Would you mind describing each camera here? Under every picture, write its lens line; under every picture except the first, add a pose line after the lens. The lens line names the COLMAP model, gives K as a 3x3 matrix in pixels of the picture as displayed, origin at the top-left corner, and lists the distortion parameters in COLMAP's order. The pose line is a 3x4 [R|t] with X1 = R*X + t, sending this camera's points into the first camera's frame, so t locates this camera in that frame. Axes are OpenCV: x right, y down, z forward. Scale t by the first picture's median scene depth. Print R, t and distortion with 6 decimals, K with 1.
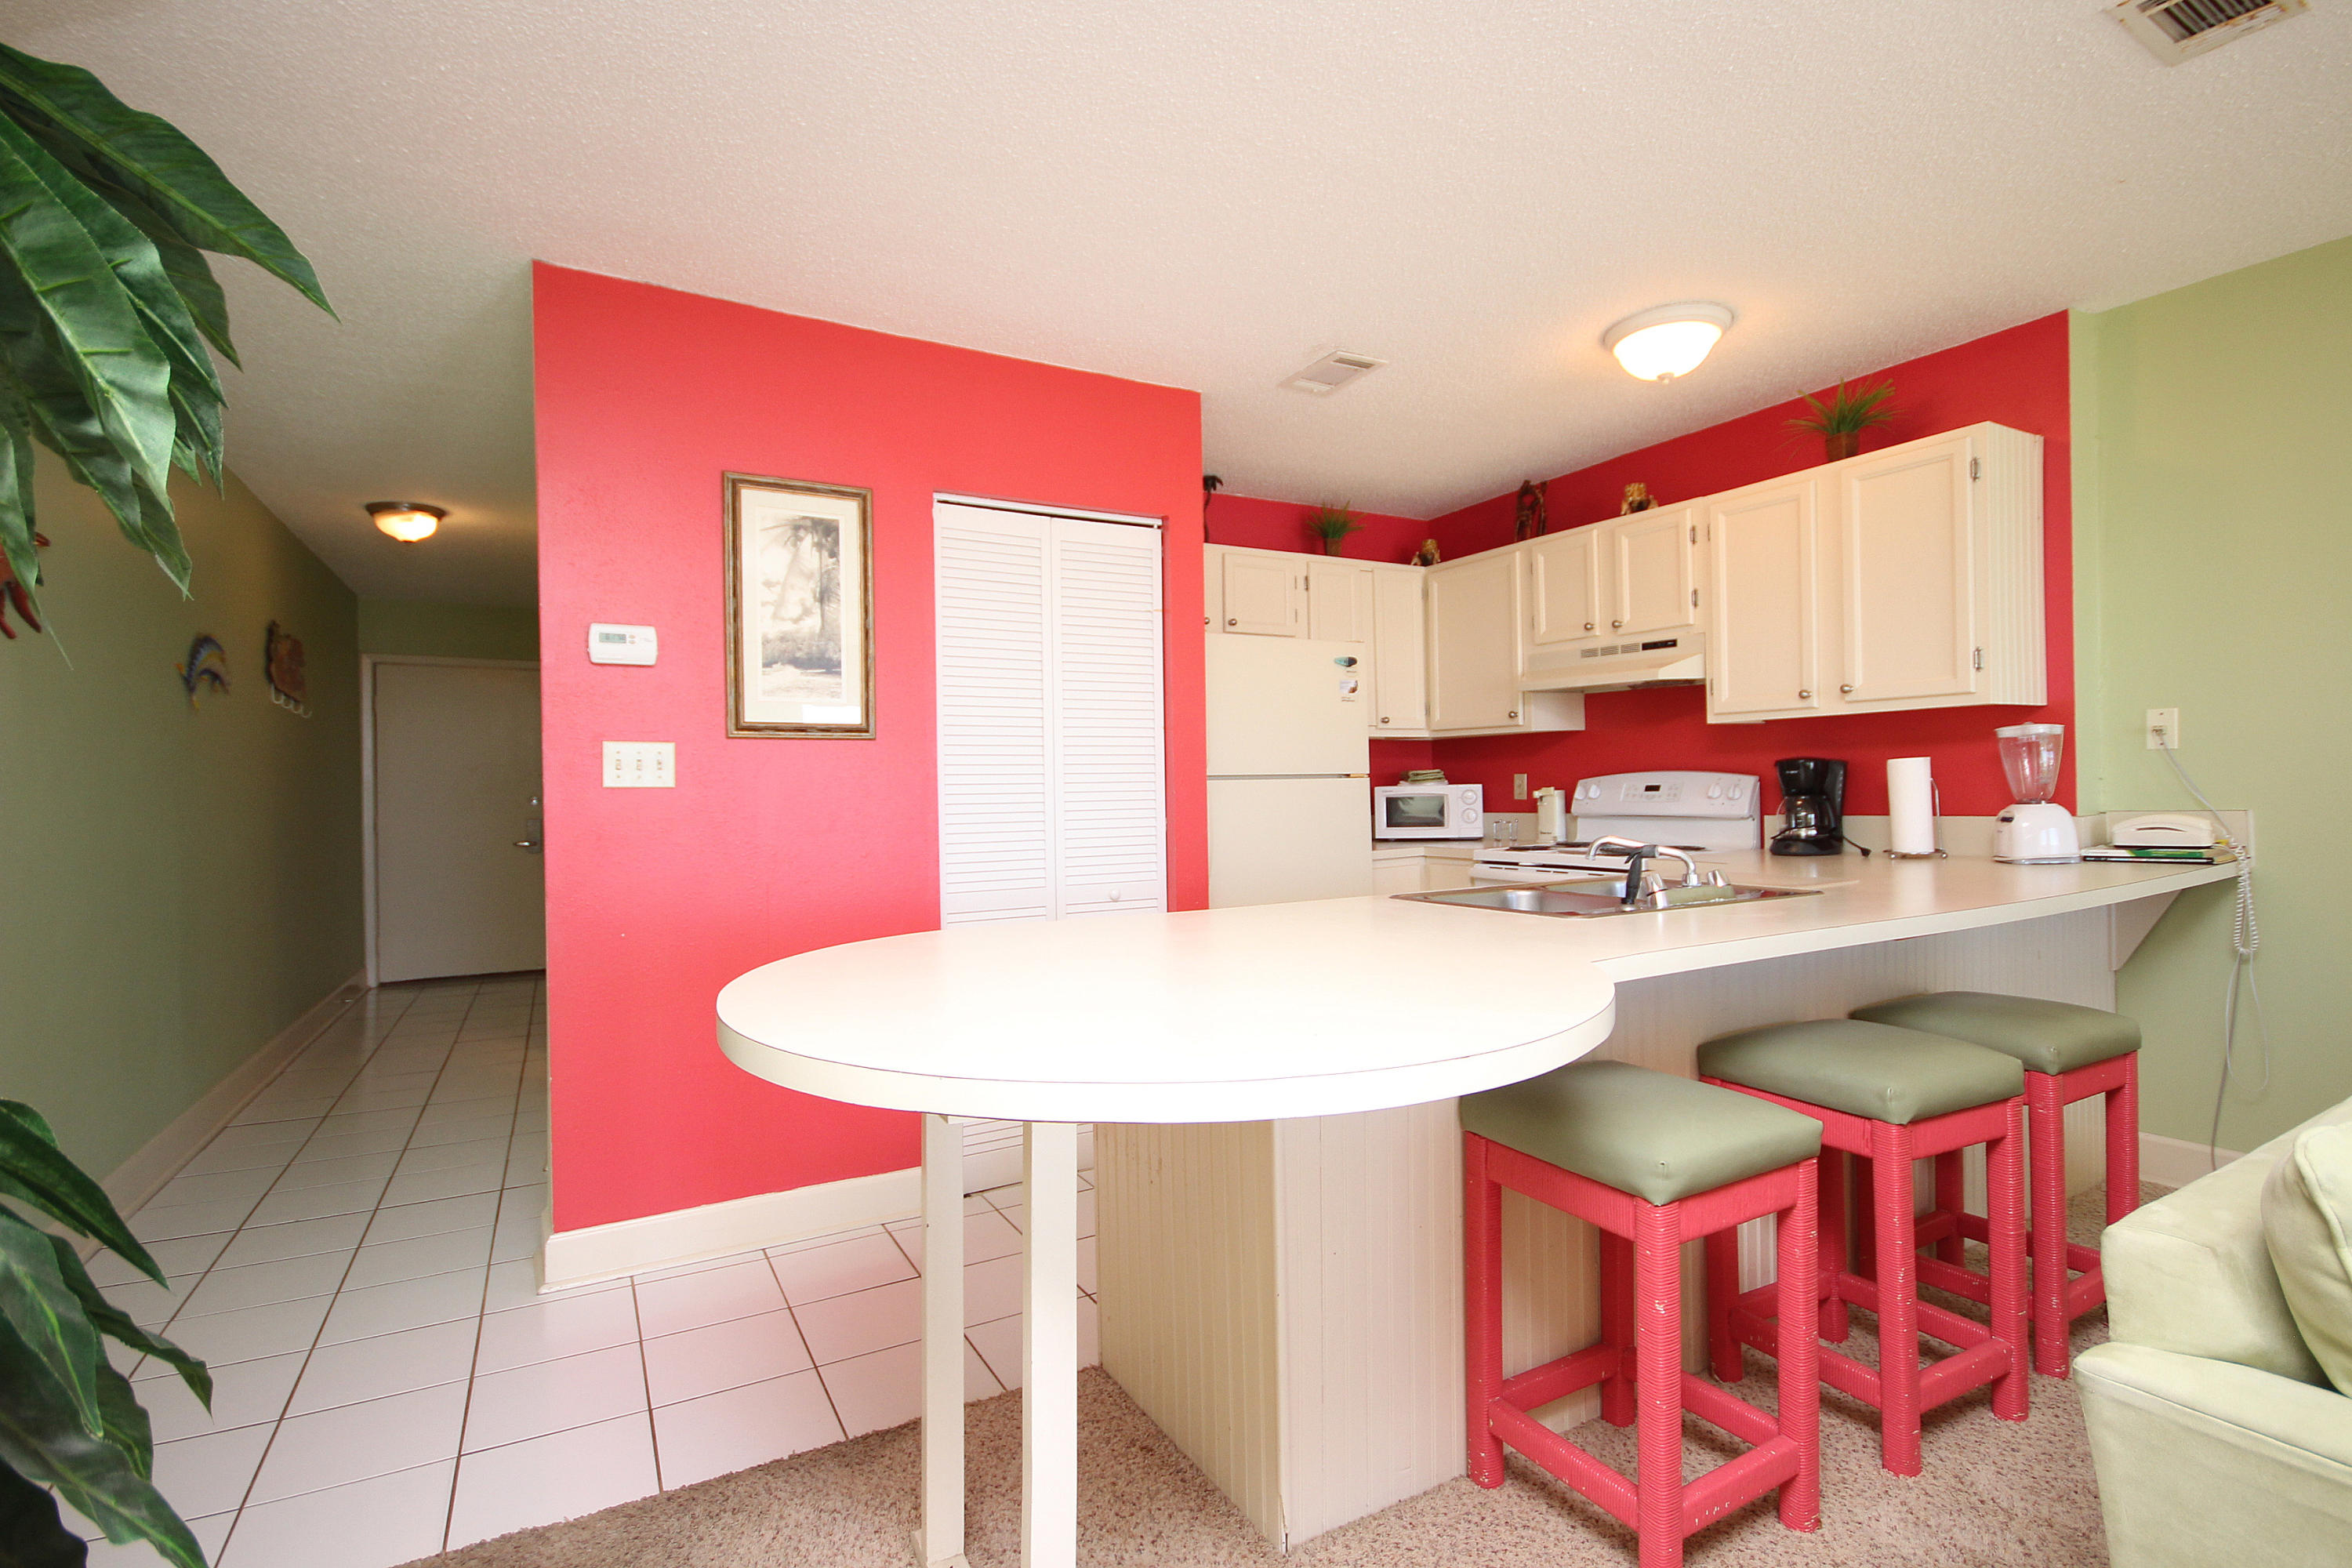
lens RADIAL K [[1083.2, 0, 1185.9], [0, 1083.2, 791.6], [0, 0, 1]] dist [0.001795, 0.000958]
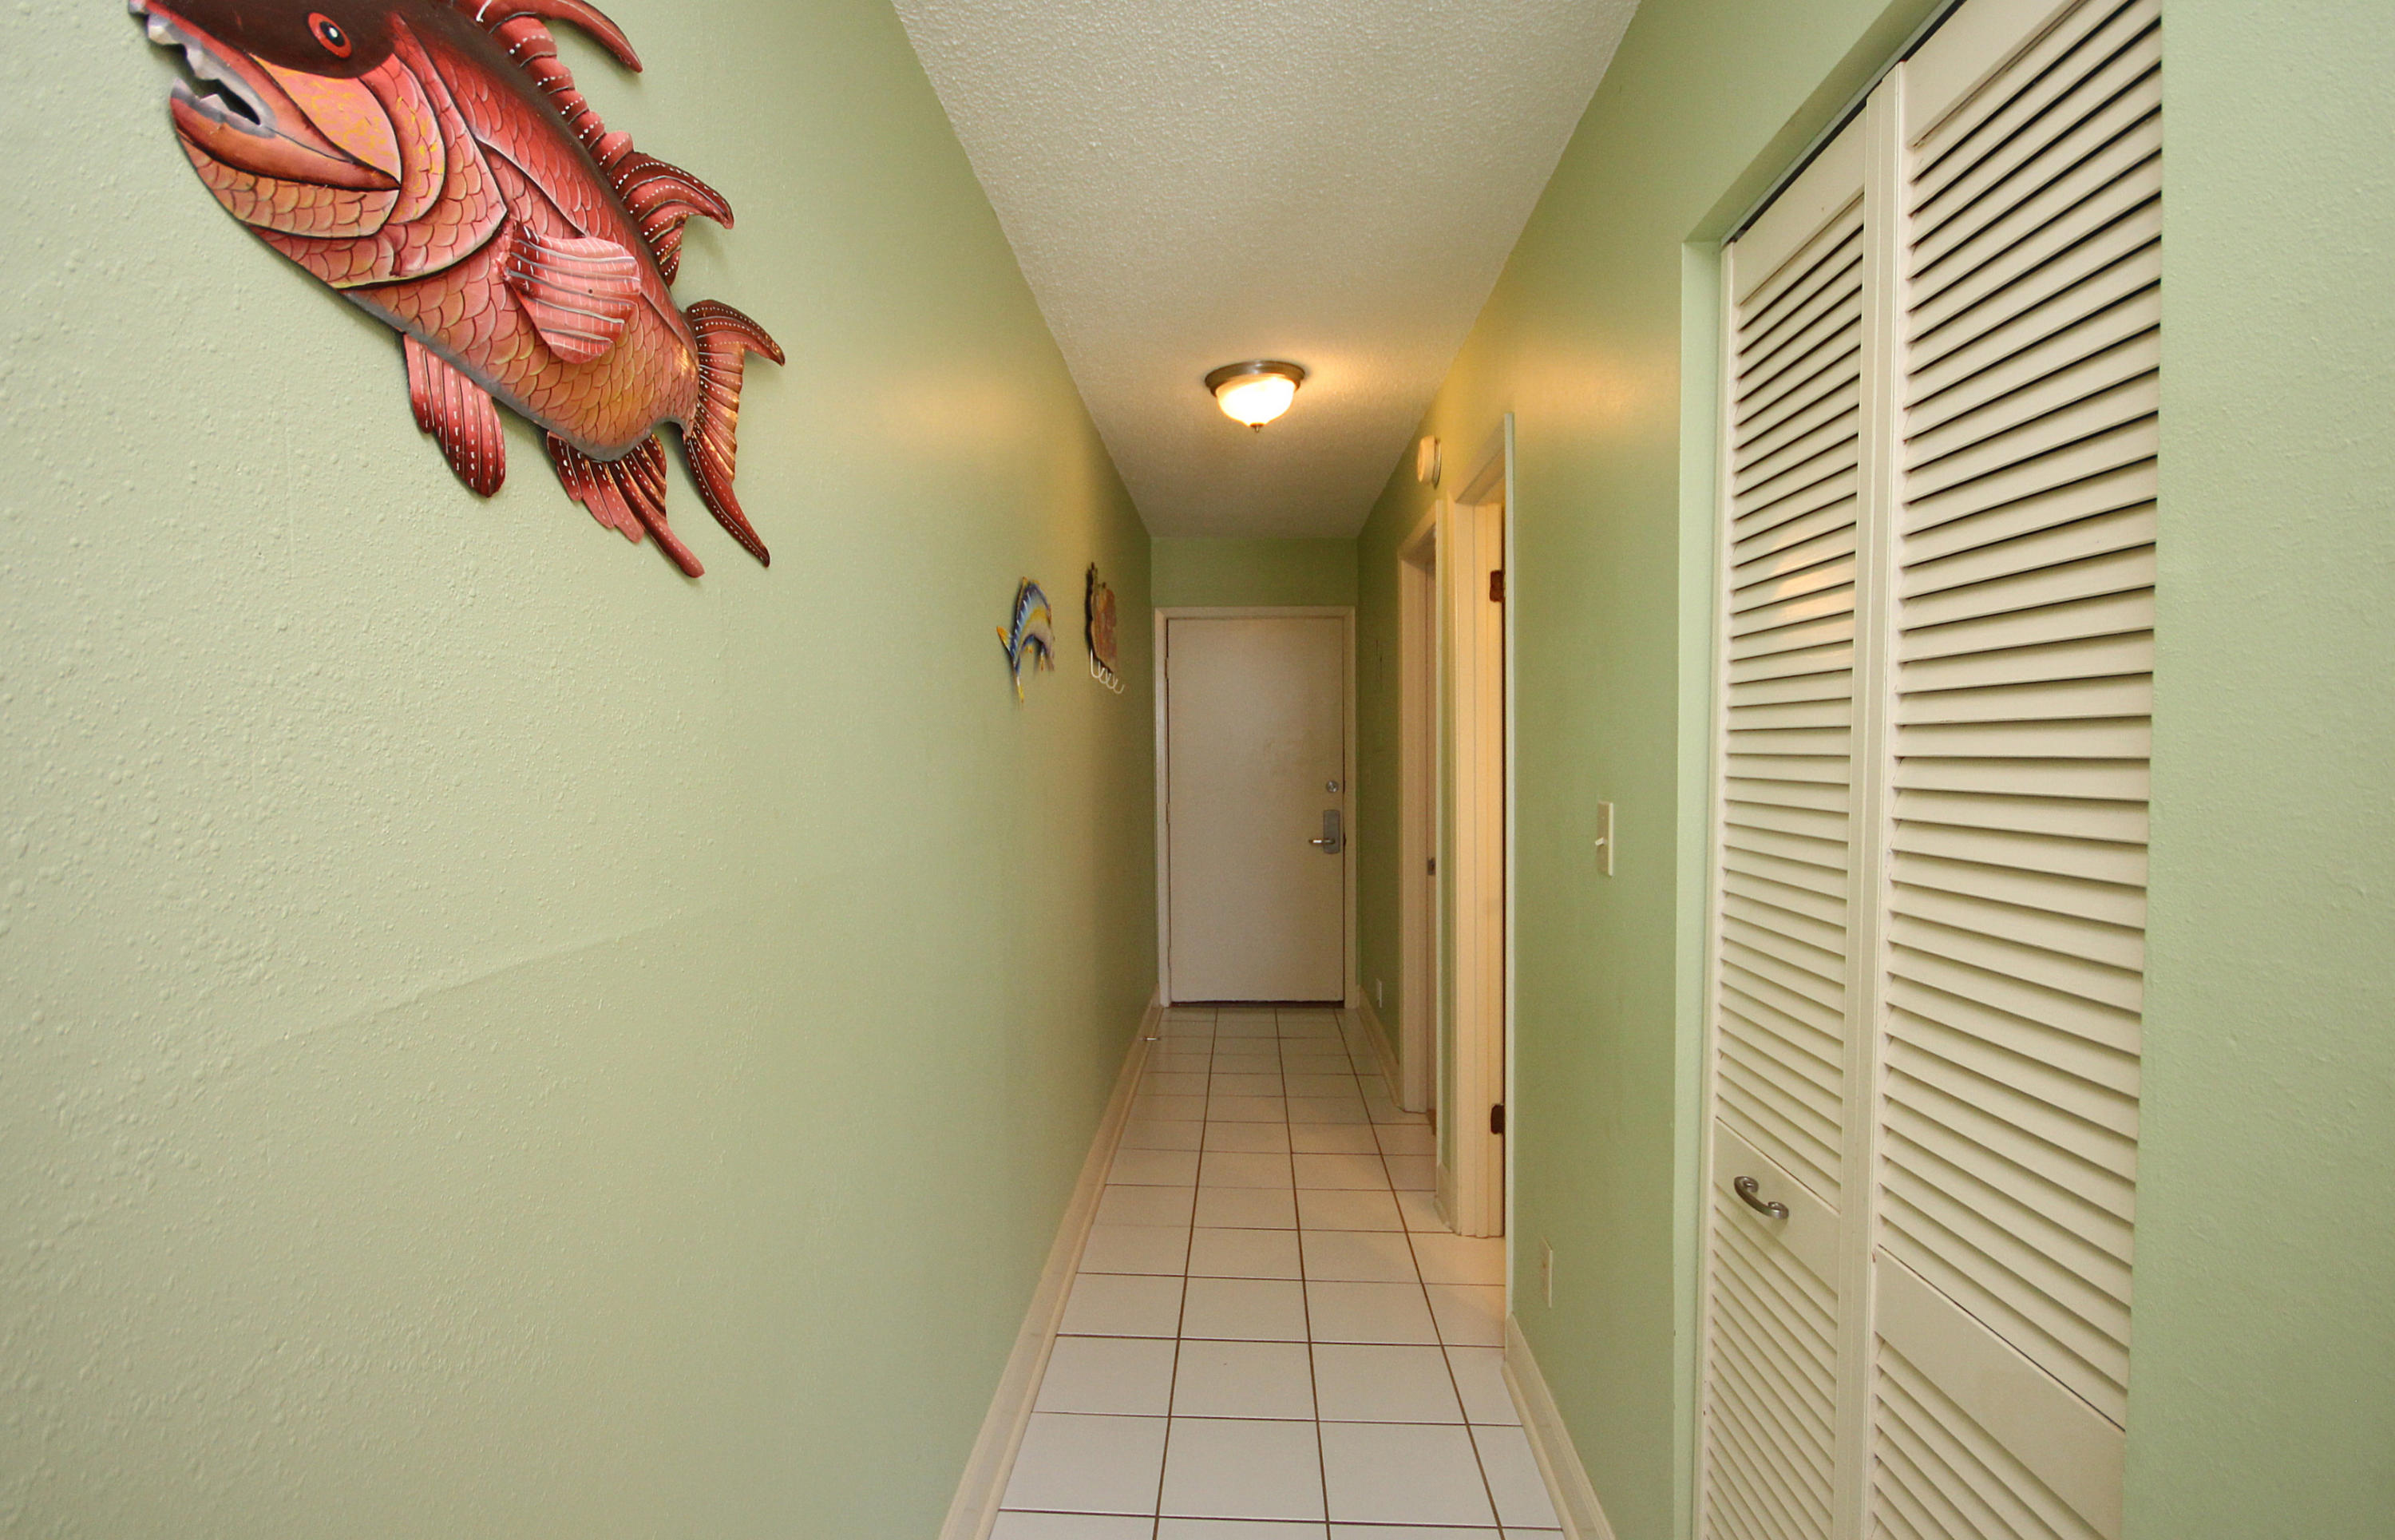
lens RADIAL K [[1146.6, 0, 1191.0], [0, 1146.6, 767.9], [0, 0, 1]] dist [0.009210, -0.004146]
pose [[0.839112, 0.021206, -0.543546, -0.374469], [-0.005438, 0.999517, 0.030599, -0.045826], [0.543932, -0.022720, 0.838822, 0.398122]]
